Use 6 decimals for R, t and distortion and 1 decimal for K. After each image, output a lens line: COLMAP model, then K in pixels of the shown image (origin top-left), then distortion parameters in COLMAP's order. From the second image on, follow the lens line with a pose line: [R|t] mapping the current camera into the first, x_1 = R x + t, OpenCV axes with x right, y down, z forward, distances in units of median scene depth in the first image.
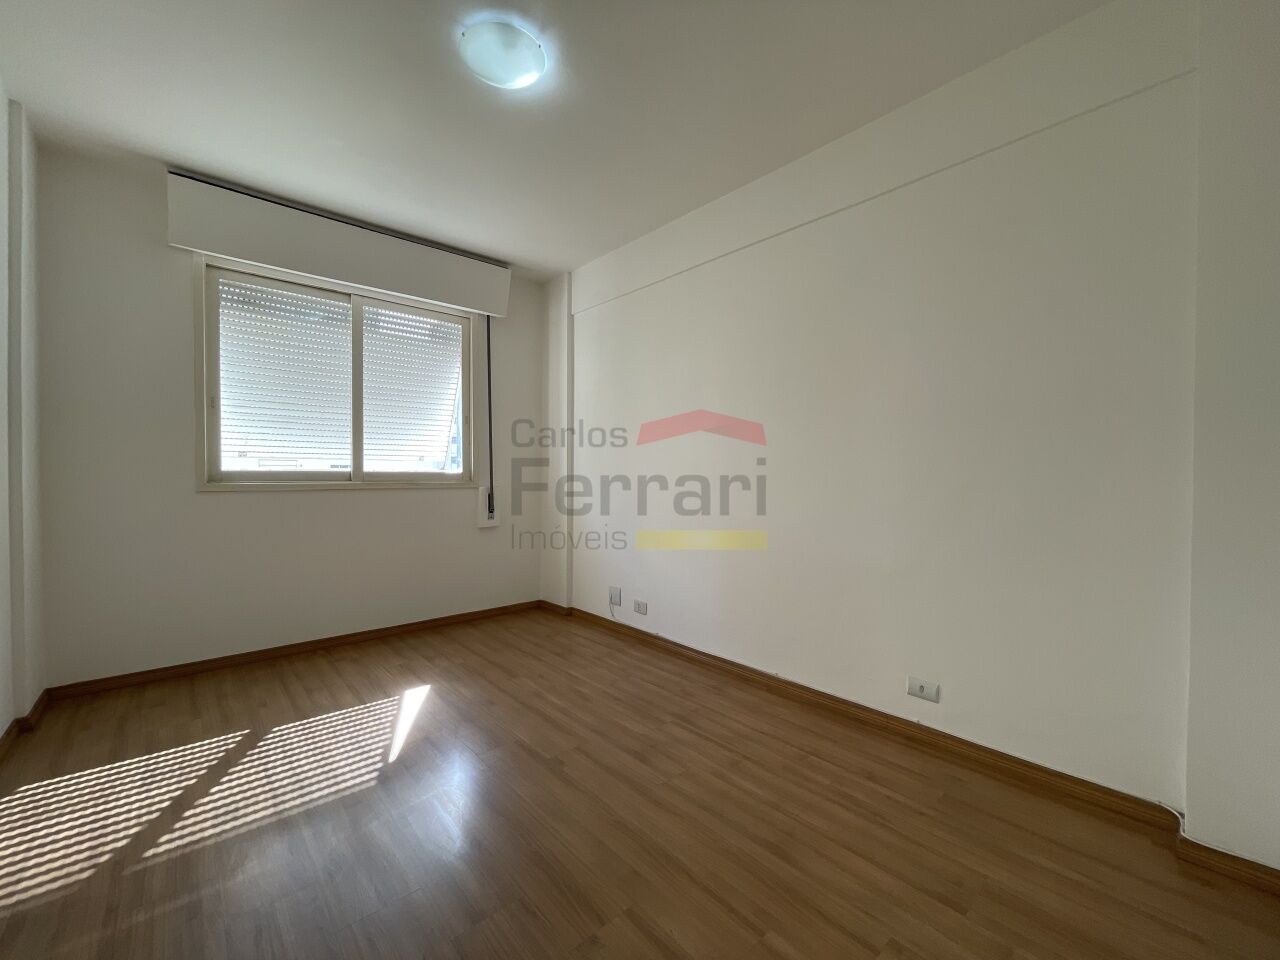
lens RADIAL K [[516.3, 0, 640.2], [0, 516.3, 474.5], [0, 0, 1]] dist [-0.012817, 0.000952]
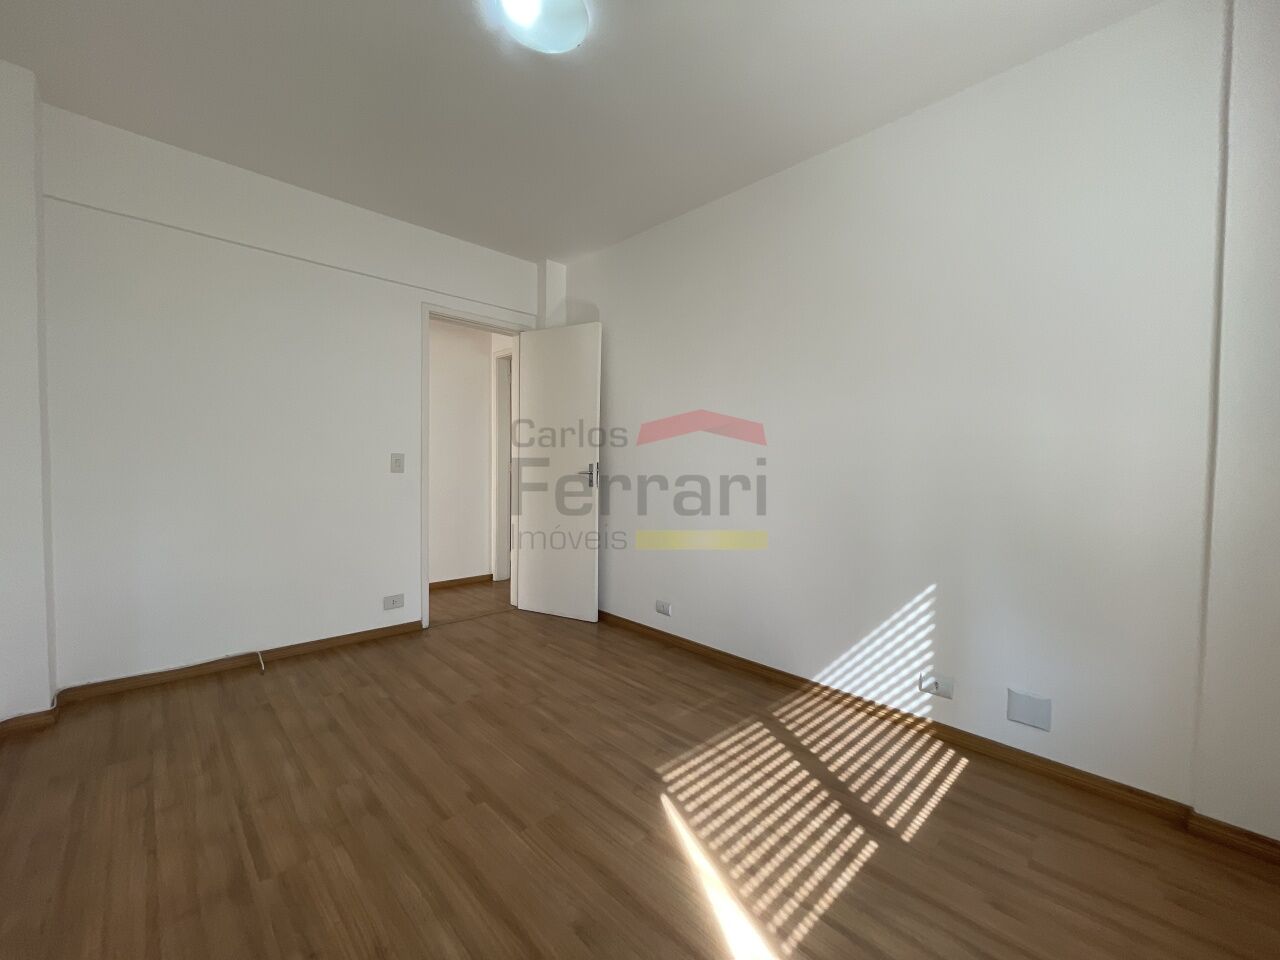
lens RADIAL K [[516.3, 0, 634.9], [0, 516.3, 484.0], [0, 0, 1]] dist [-0.012817, 0.000952]
pose [[-0.999315, -0.022790, -0.029171, -0.387002], [-0.023815, 0.999093, 0.035291, -0.010270], [0.028340, 0.035961, -0.998951, 1.816705]]
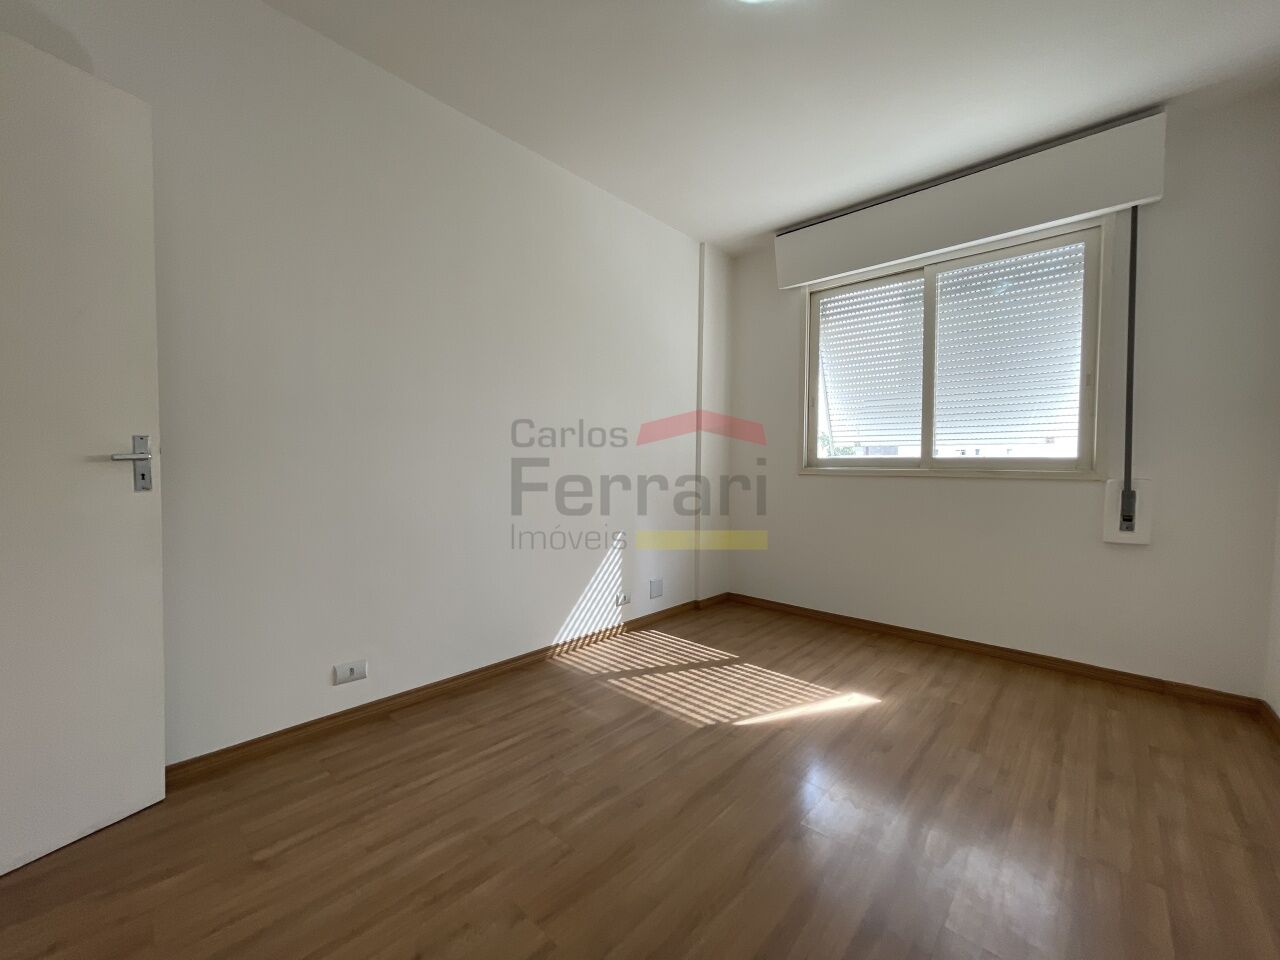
lens RADIAL K [[516.3, 0, 641.9], [0, 516.3, 477.2], [0, 0, 1]] dist [-0.012817, 0.000952]
pose [[0.090556, 0.024686, -0.995585, 0.543986], [-0.004604, 0.999692, 0.024369, 0.015307], [0.995881, 0.002376, 0.090642, 0.687787]]
